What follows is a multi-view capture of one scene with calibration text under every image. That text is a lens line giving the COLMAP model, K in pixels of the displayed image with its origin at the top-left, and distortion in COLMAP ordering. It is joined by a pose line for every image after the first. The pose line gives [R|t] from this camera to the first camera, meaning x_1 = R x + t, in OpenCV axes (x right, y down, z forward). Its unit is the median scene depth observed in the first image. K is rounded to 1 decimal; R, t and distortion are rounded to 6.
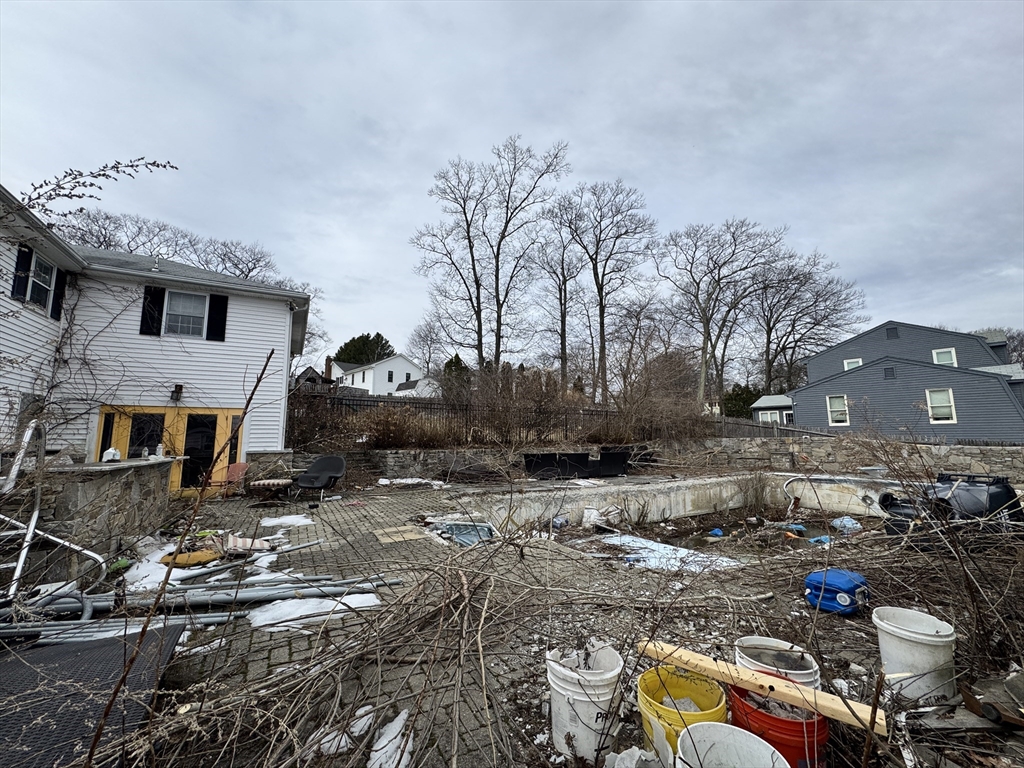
lens RADIAL K [[408.1, 0, 511.5], [0, 408.1, 383.8], [0, 0, 1]] dist [-0.001807, -0.000217]
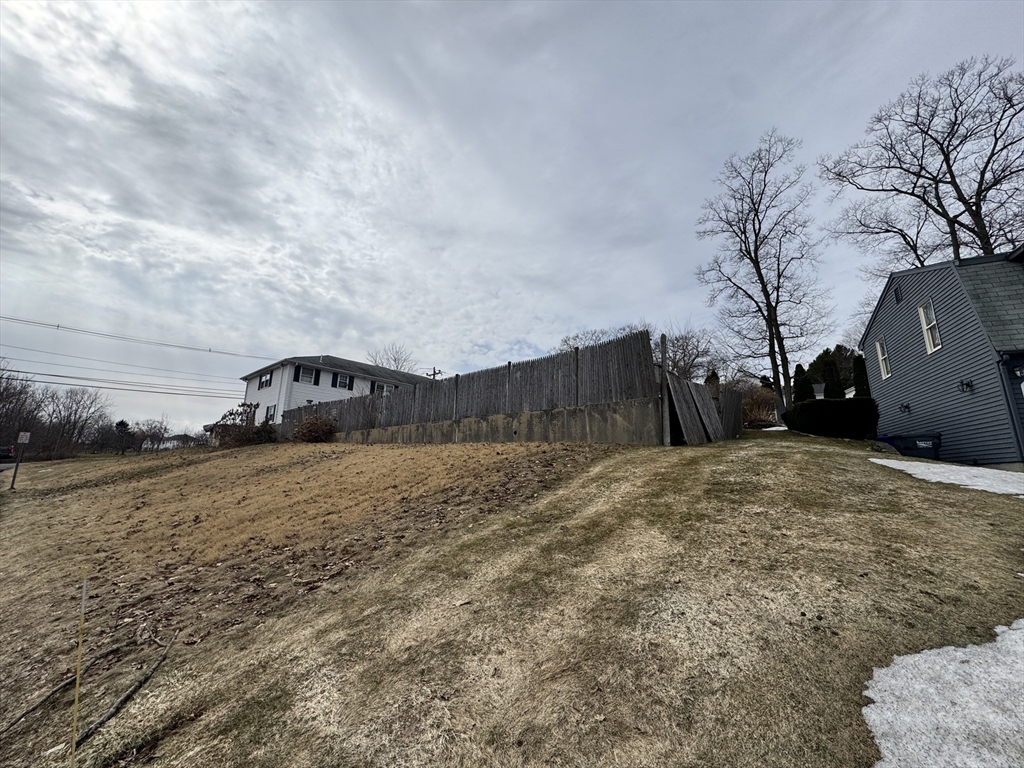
lens RADIAL K [[408.1, 0, 511.5], [0, 408.1, 383.8], [0, 0, 1]] dist [-0.001807, -0.000217]
pose [[0.365679, -0.192694, -0.910576, 0.896840], [0.109235, 0.980458, -0.163614, 0.118184], [0.924309, -0.039637, 0.379582, 0.058358]]
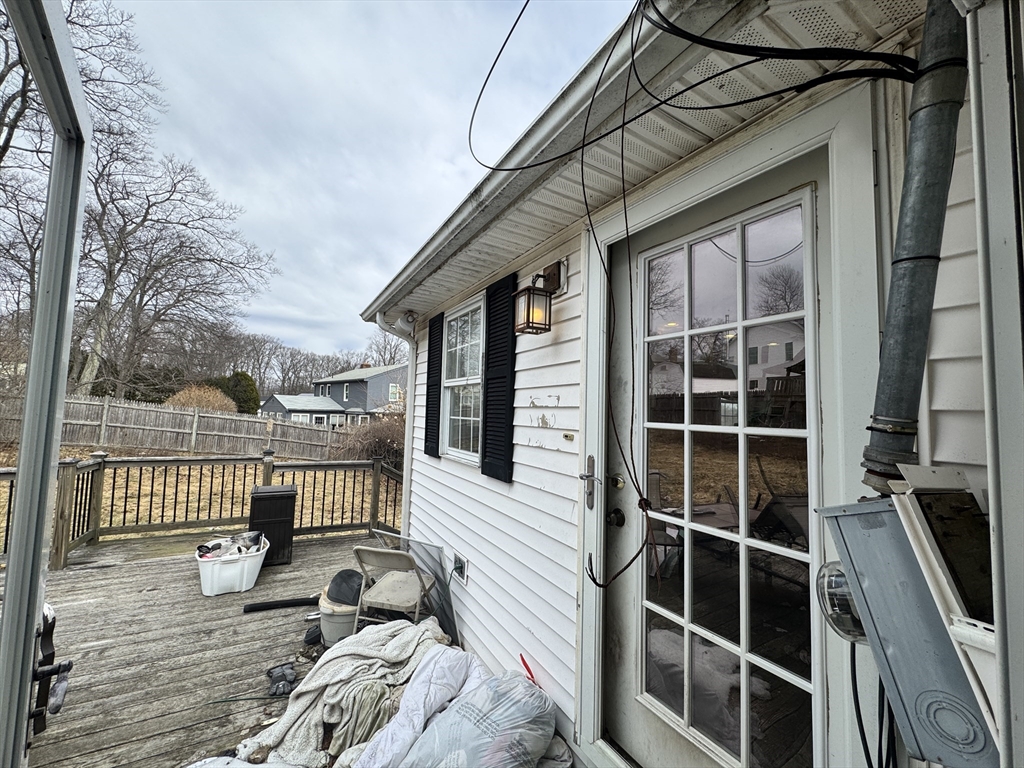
lens RADIAL K [[408.1, 0, 511.5], [0, 408.1, 383.8], [0, 0, 1]] dist [-0.001807, -0.000217]
pose [[-0.023483, 0.074836, 0.996919, -0.496640], [-0.163821, 0.983427, -0.077682, -0.017885], [-0.986211, -0.165140, -0.010834, 0.579476]]
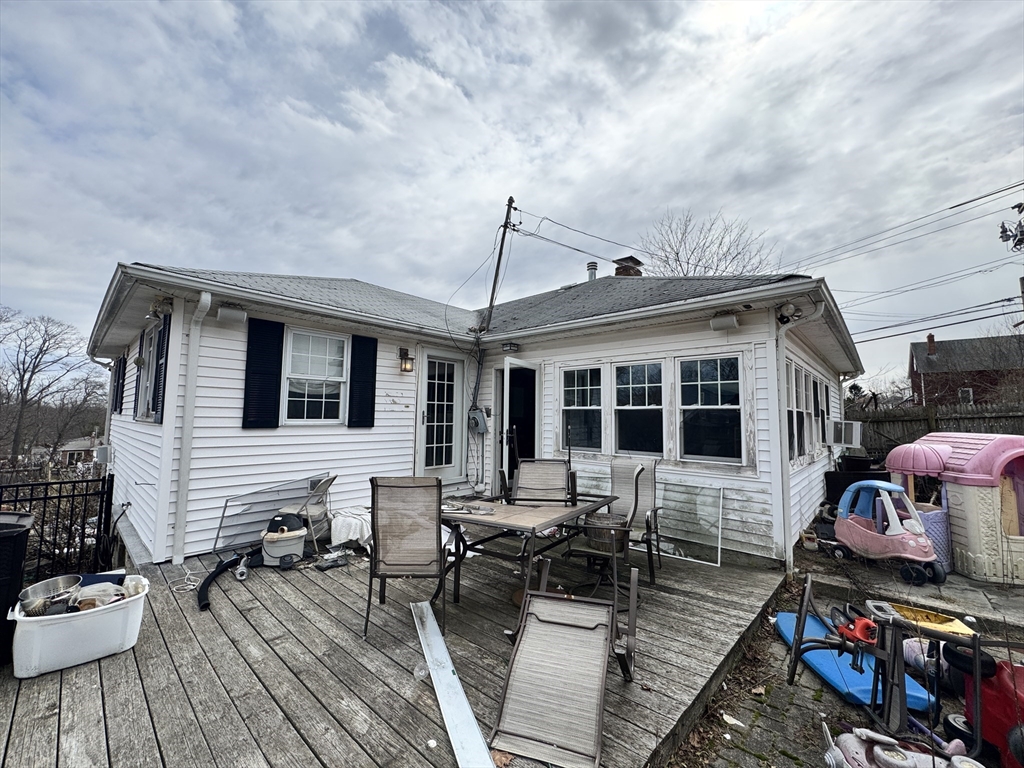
lens RADIAL K [[408.1, 0, 511.5], [0, 408.1, 383.8], [0, 0, 1]] dist [-0.001807, -0.000217]
pose [[-0.942355, -0.032081, -0.333074, -0.405086], [0.038153, 0.978600, -0.202202, 0.019324], [0.332433, -0.203254, -0.920965, 0.794085]]
